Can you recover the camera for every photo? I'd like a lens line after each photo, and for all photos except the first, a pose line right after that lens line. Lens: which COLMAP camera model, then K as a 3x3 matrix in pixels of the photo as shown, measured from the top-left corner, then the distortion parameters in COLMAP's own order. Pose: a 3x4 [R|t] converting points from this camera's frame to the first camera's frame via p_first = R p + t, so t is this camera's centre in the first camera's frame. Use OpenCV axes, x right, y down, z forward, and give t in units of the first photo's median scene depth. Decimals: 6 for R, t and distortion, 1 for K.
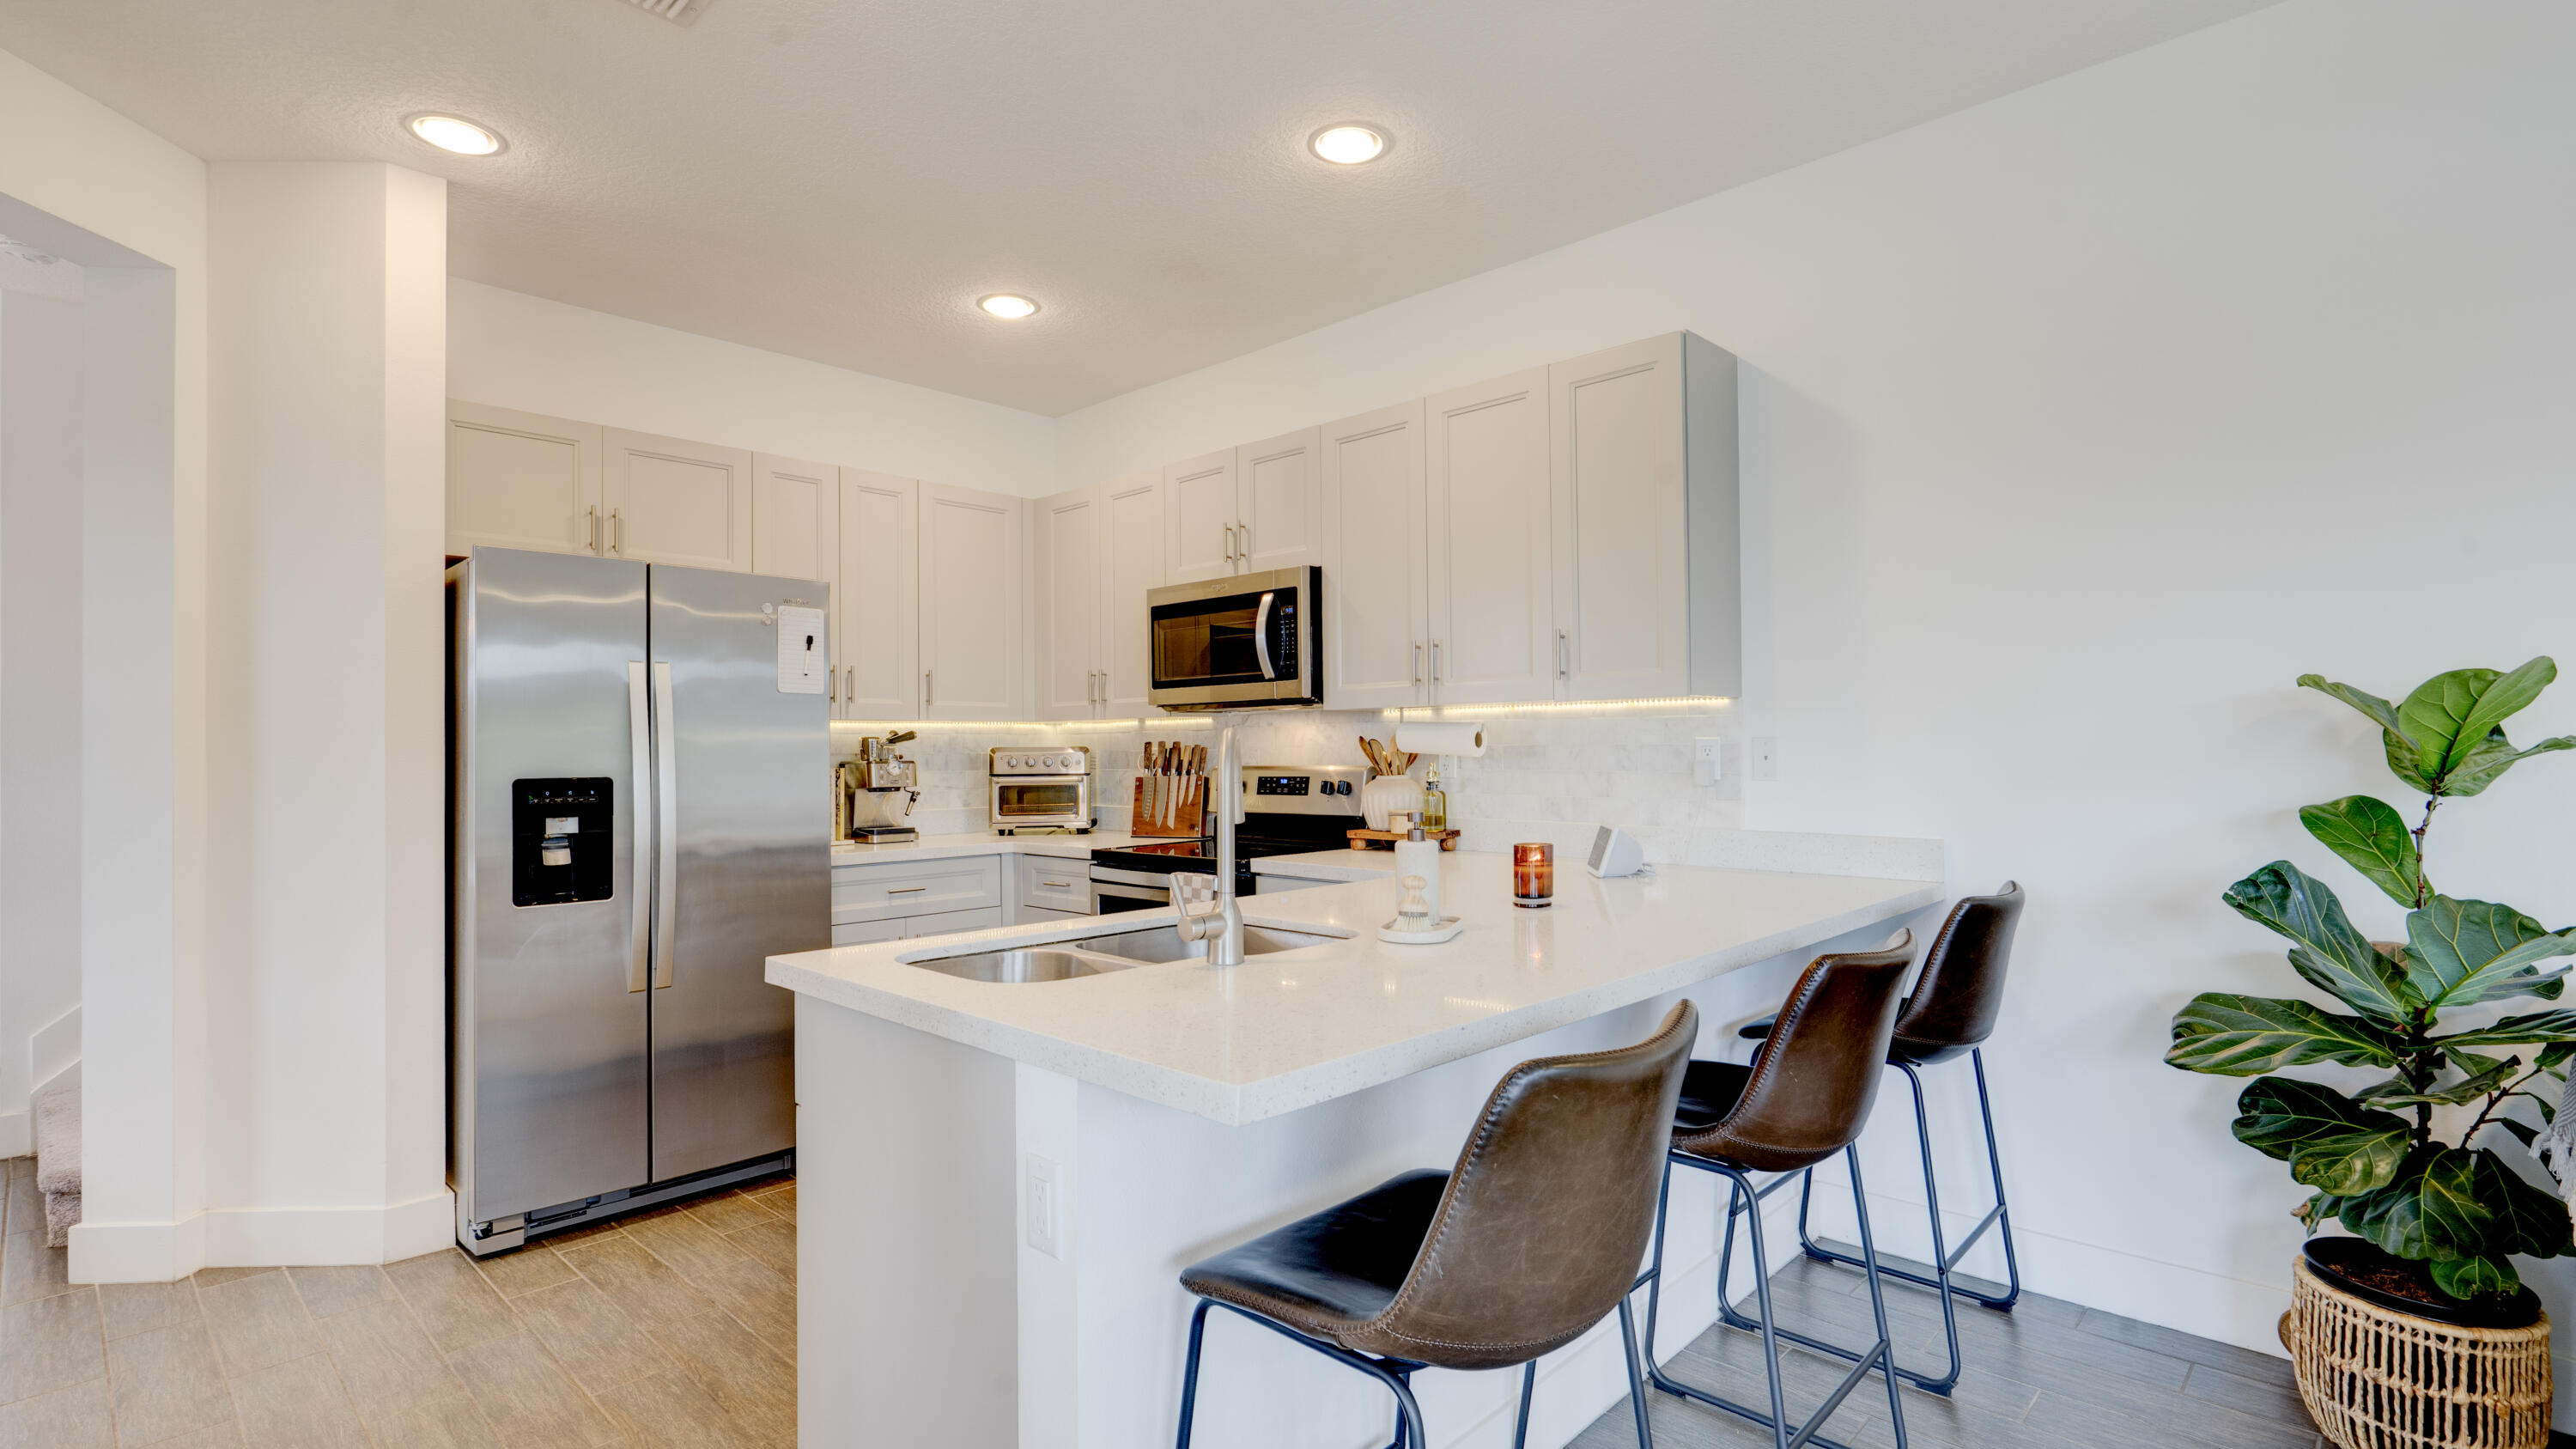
lens RADIAL K [[1811.6, 0, 1716.5], [0, 1811.6, 735.6], [0, 0, 1]] dist [-0.104311, 0.104181]
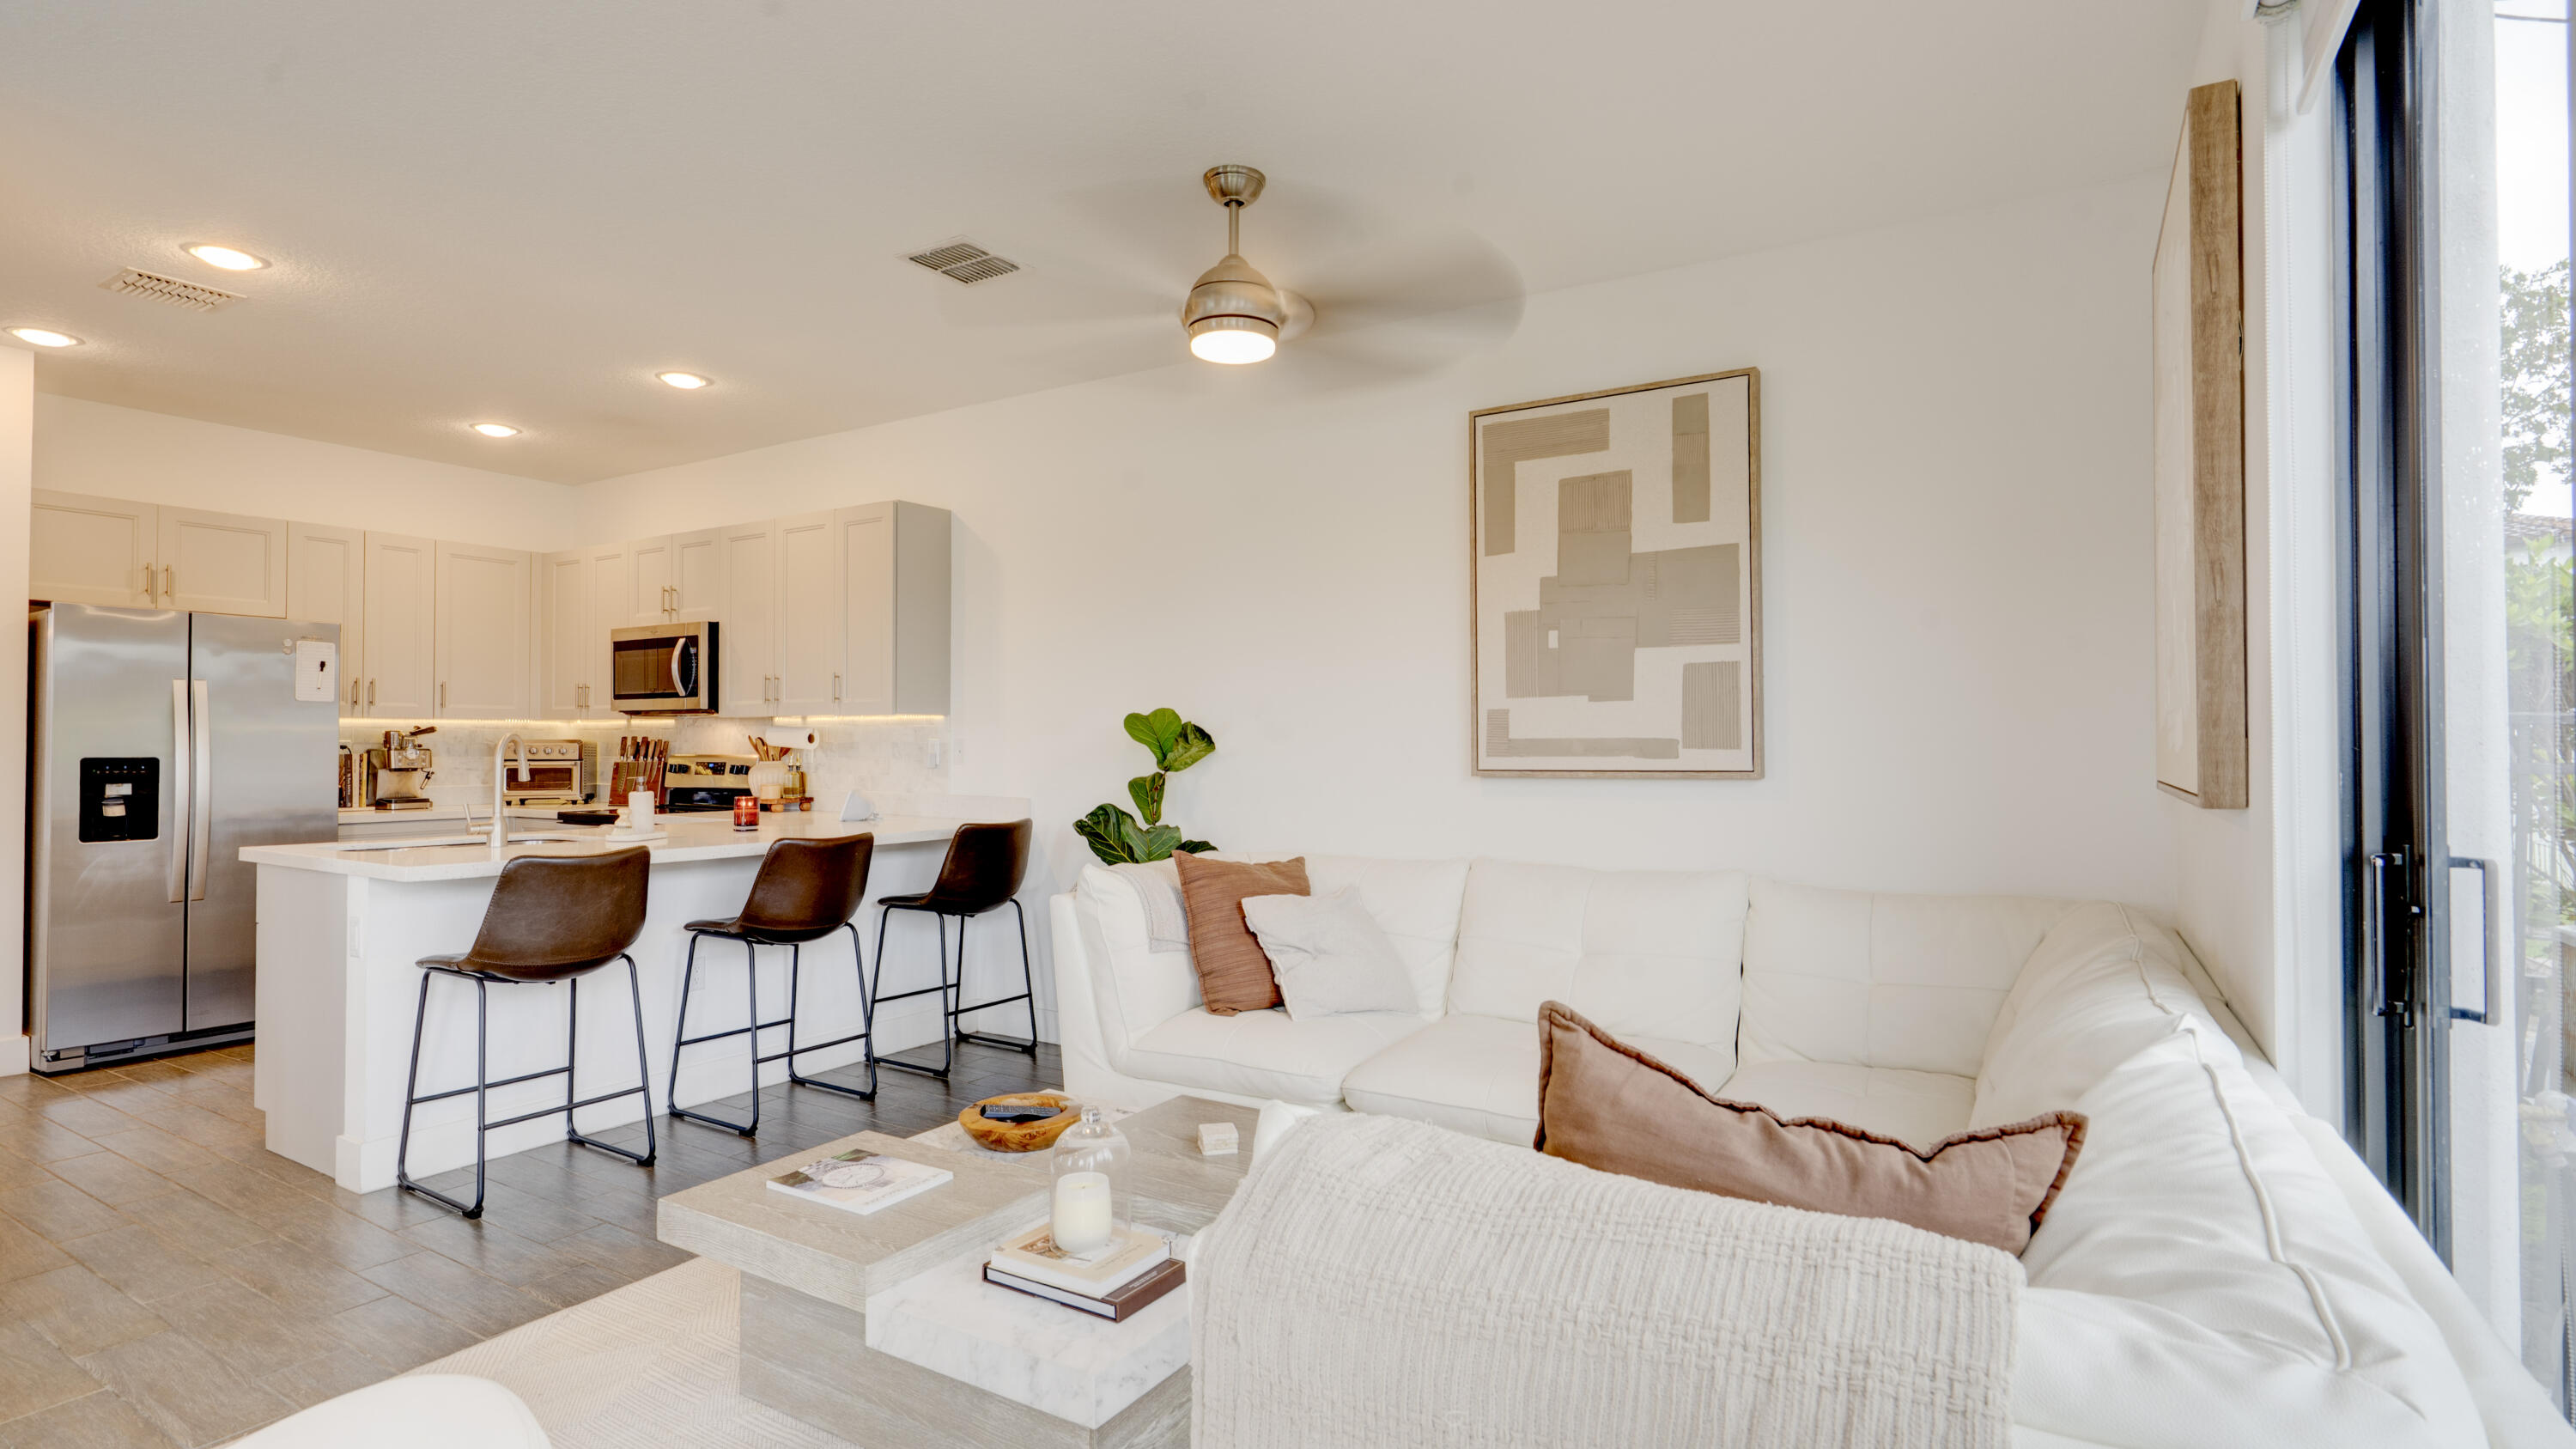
lens RADIAL K [[1202.9, 0, 1303.0], [0, 1202.9, 731.8], [0, 0, 1]] dist [-0.051543, 0.020083]
pose [[0.977039, 0.012587, 0.212687, 0.062428], [-0.011410, 0.999912, -0.006760, -0.001302], [-0.212753, 0.004178, 0.977097, -0.095738]]
